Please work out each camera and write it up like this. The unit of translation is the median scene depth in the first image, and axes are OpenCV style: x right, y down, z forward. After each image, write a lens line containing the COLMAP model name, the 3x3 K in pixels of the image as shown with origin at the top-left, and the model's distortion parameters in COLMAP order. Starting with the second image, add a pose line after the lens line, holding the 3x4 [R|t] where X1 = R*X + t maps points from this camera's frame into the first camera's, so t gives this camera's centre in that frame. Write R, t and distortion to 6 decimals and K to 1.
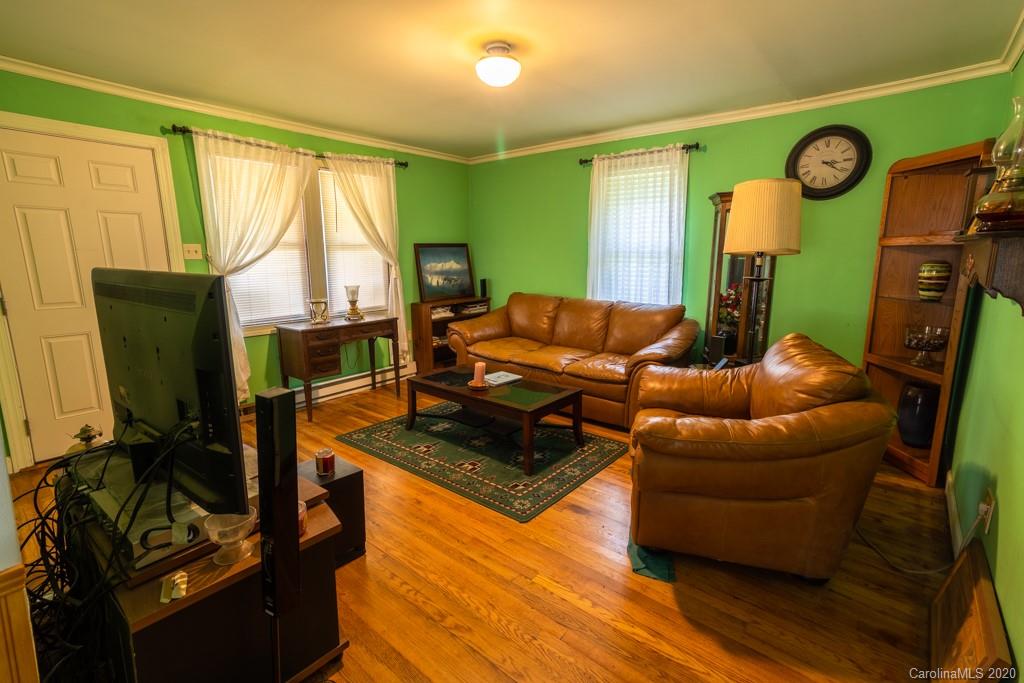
lens RADIAL K [[469.7, 0, 510.6], [0, 469.7, 338.2], [0, 0, 1]] dist [-0.009204, -0.004188]
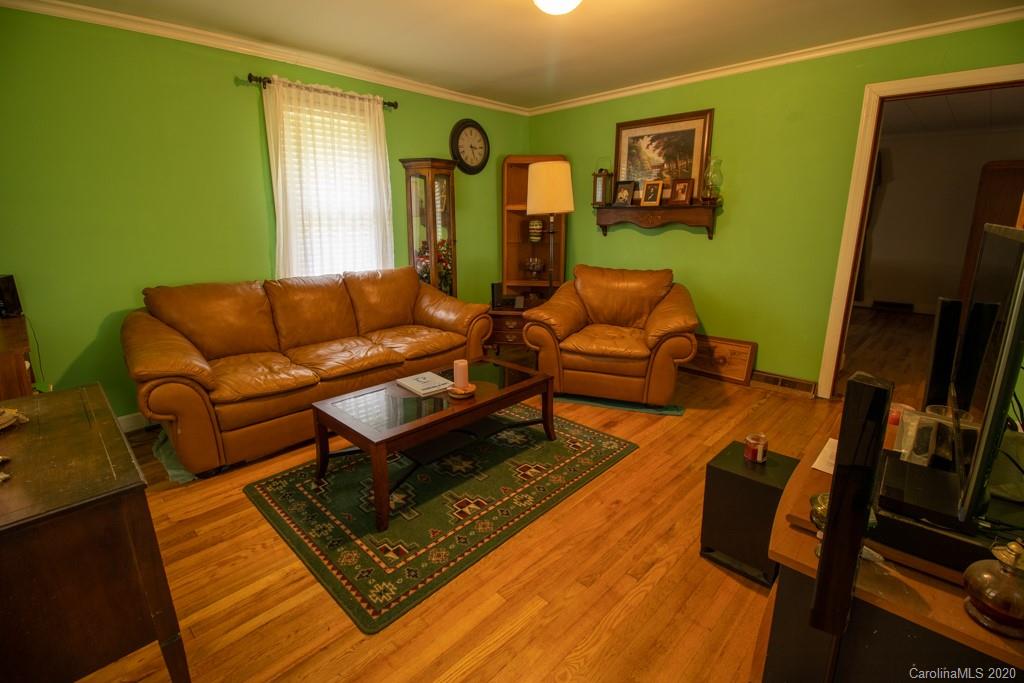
lens RADIAL K [[469.7, 0, 510.3], [0, 469.7, 339.3], [0, 0, 1]] dist [-0.009204, -0.004188]
pose [[0.065975, -0.244595, 0.967378, -0.752980], [0.184000, 0.955847, 0.229131, -0.131655], [-0.980710, 0.162881, 0.108067, 0.818274]]
